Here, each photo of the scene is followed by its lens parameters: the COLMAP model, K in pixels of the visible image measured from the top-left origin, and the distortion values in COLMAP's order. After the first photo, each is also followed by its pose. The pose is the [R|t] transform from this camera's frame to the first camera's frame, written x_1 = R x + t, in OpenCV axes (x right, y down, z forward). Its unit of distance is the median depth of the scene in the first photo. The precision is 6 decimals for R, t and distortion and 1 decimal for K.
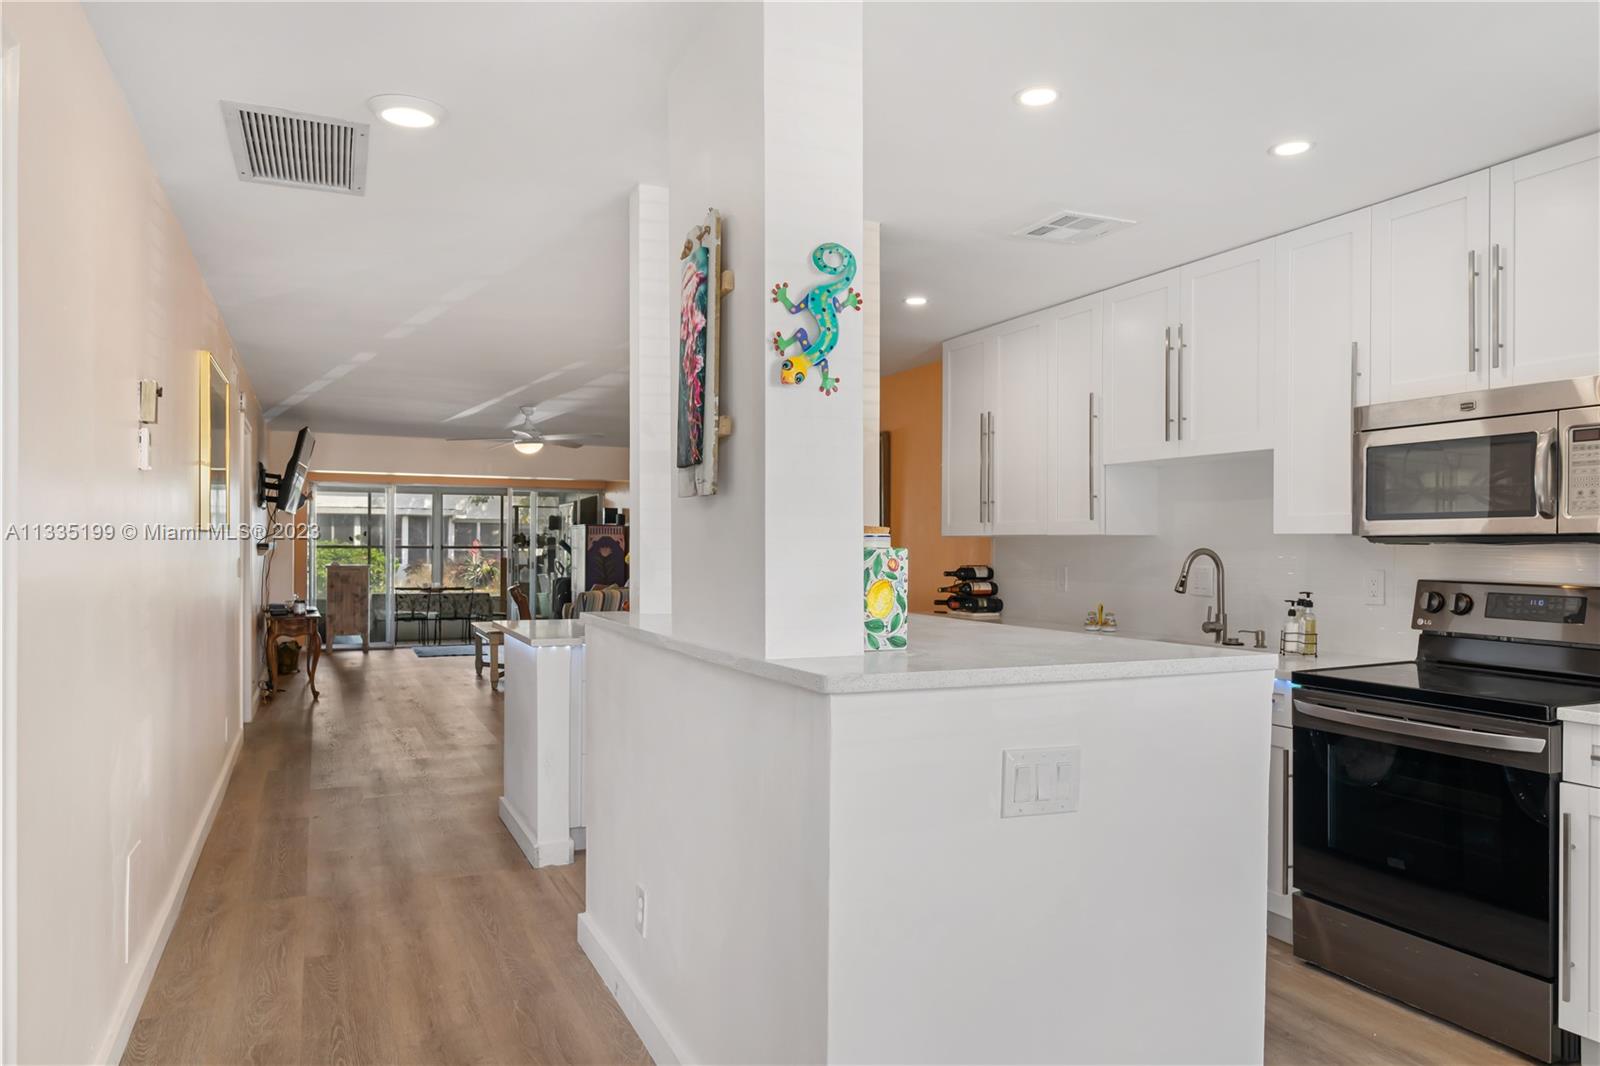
lens RADIAL K [[1063.4, 0, 796.1], [0, 1063.4, 546.2], [0, 0, 1]] dist [-0.006131, 0.003001]
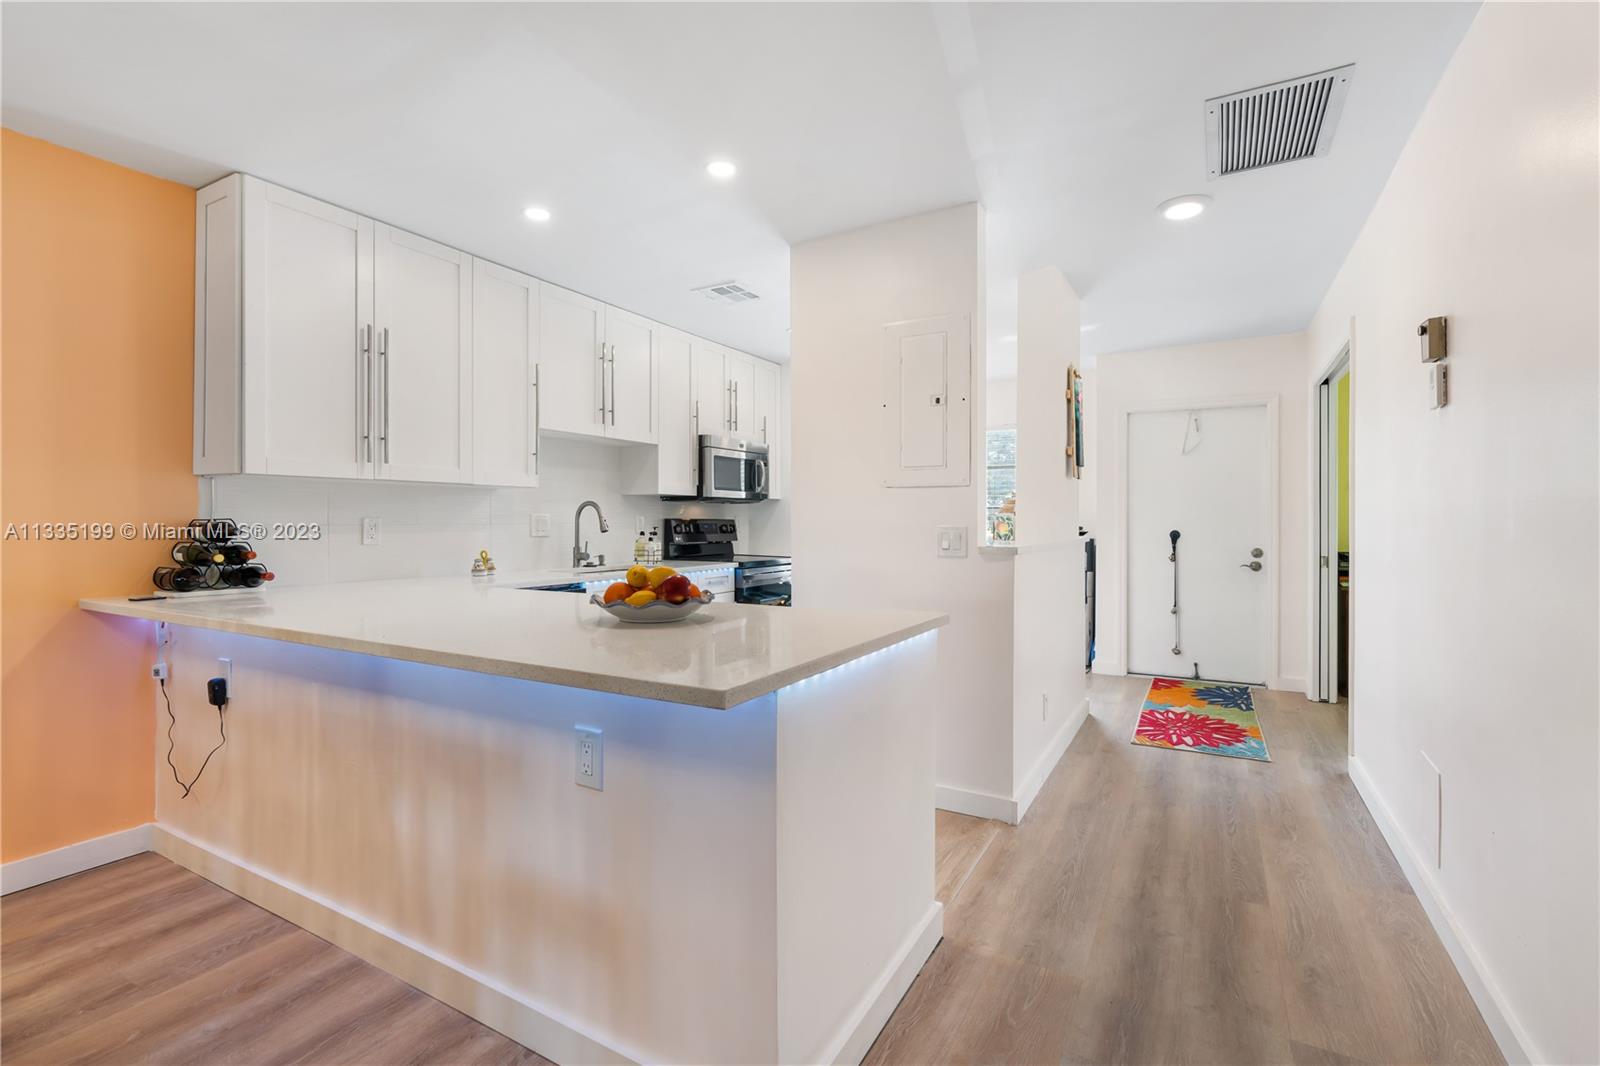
lens RADIAL K [[734.9, 0, 794.0], [0, 734.9, 510.0], [0, 0, 1]] dist [-0.002877, 0.000199]
pose [[-0.592411, 0.000775, 0.805635, -0.592389], [-0.004455, 0.999981, -0.004238, 0.019146], [-0.805623, -0.006100, -0.592397, 1.389550]]
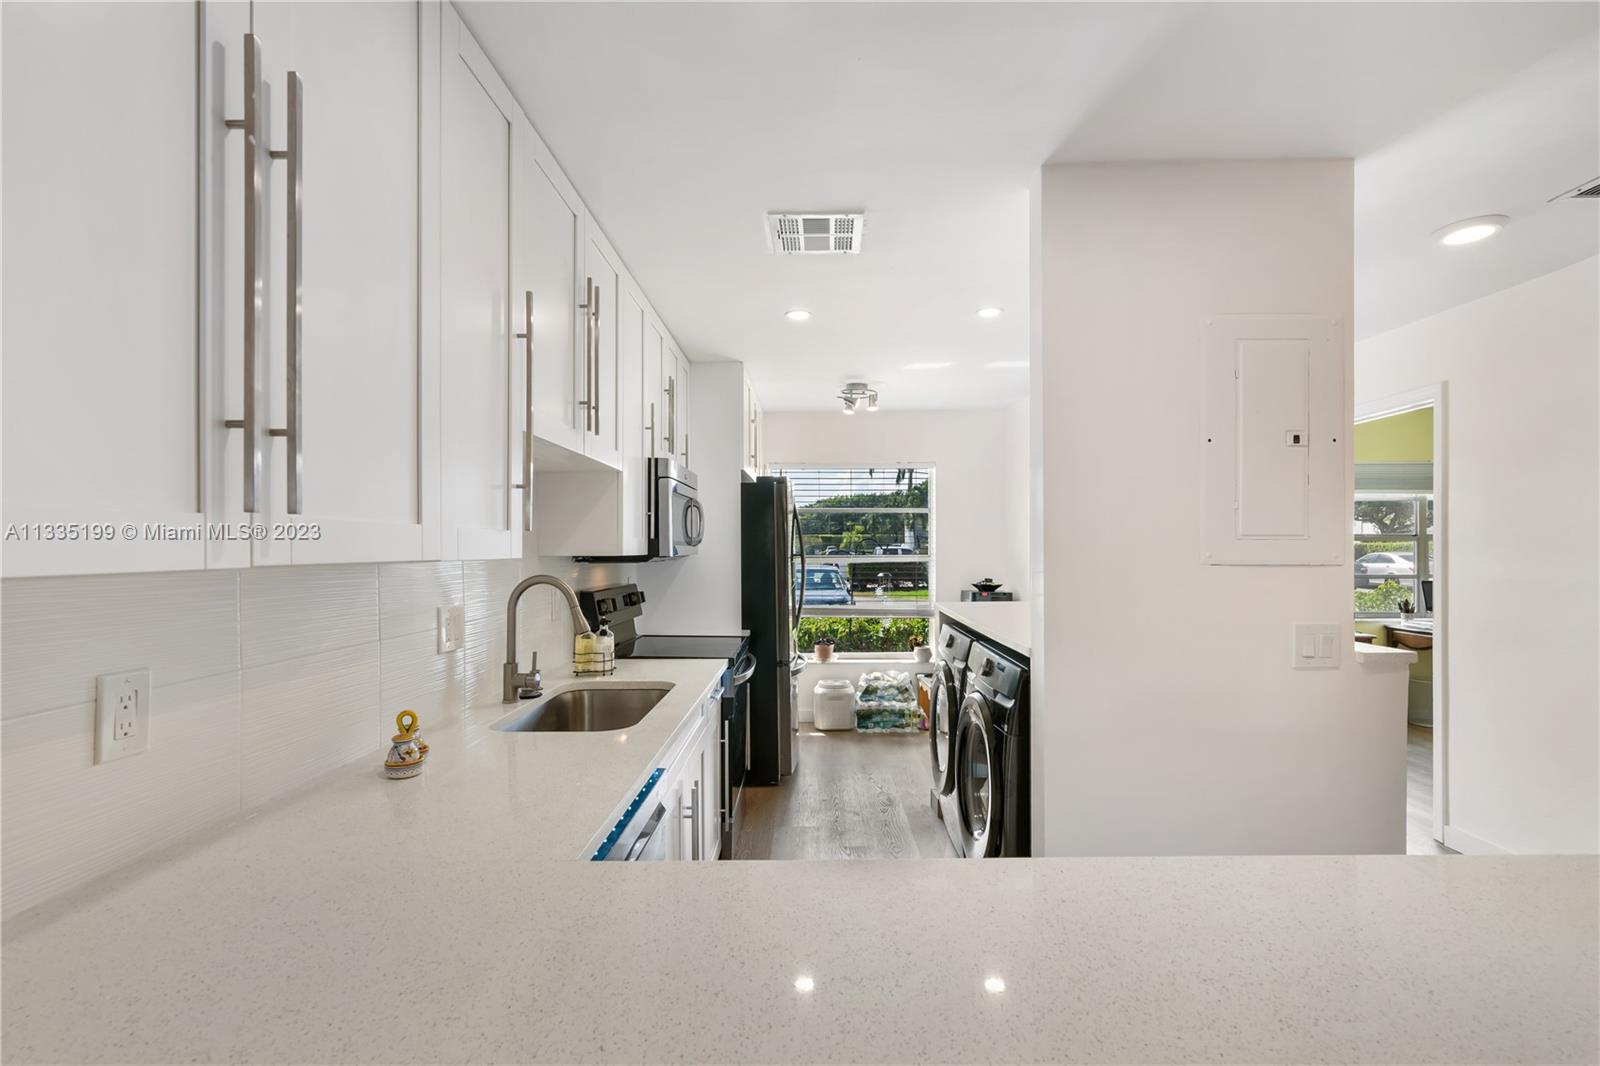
lens RADIAL K [[732.7, 0, 820.5], [0, 732.7, 541.3], [0, 0, 1]] dist [-0.000339, 0.000120]
pose [[-0.916388, -0.002759, 0.400281, -0.012305], [-0.004097, 0.999989, -0.002488, -0.020095], [-0.400269, -0.003919, -0.916389, 1.424934]]
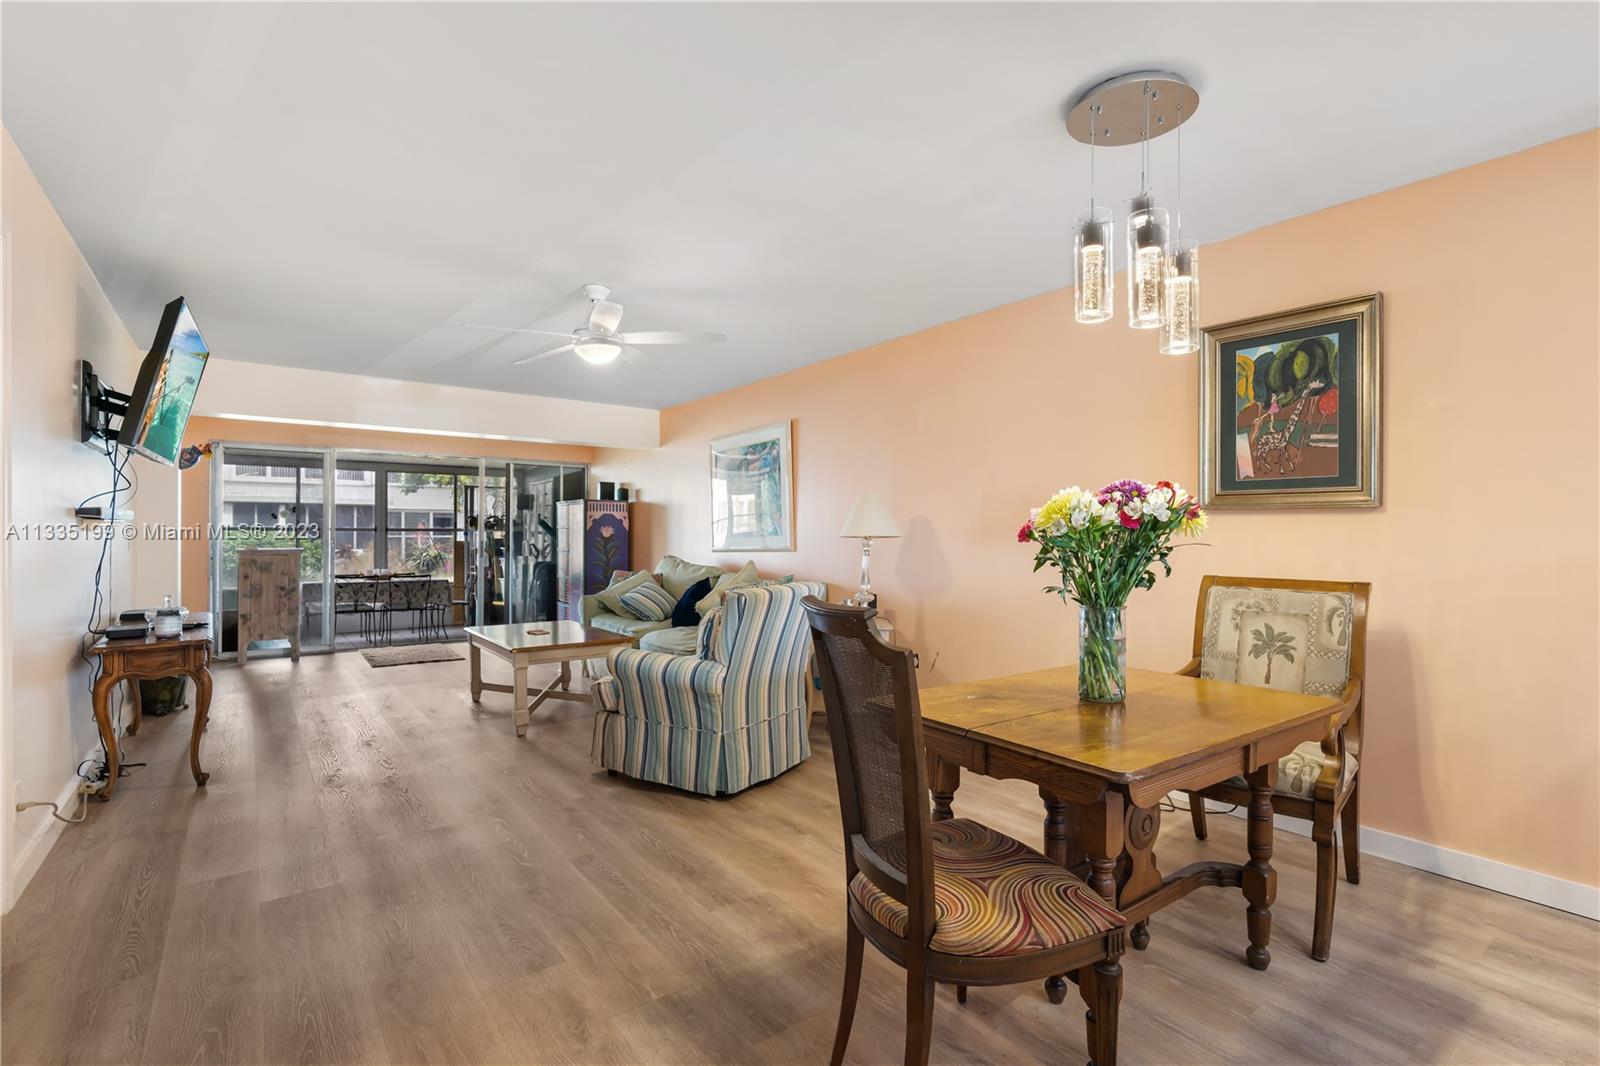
lens RADIAL K [[739.1, 0, 805.9], [0, 739.1, 527.6], [0, 0, 1]] dist [-0.009496, 0.000577]
pose [[0.974435, -0.002272, 0.224660, -0.476040], [0.004400, 0.999950, -0.008974, 0.024921], [-0.224629, 0.009733, 0.974396, 1.150002]]
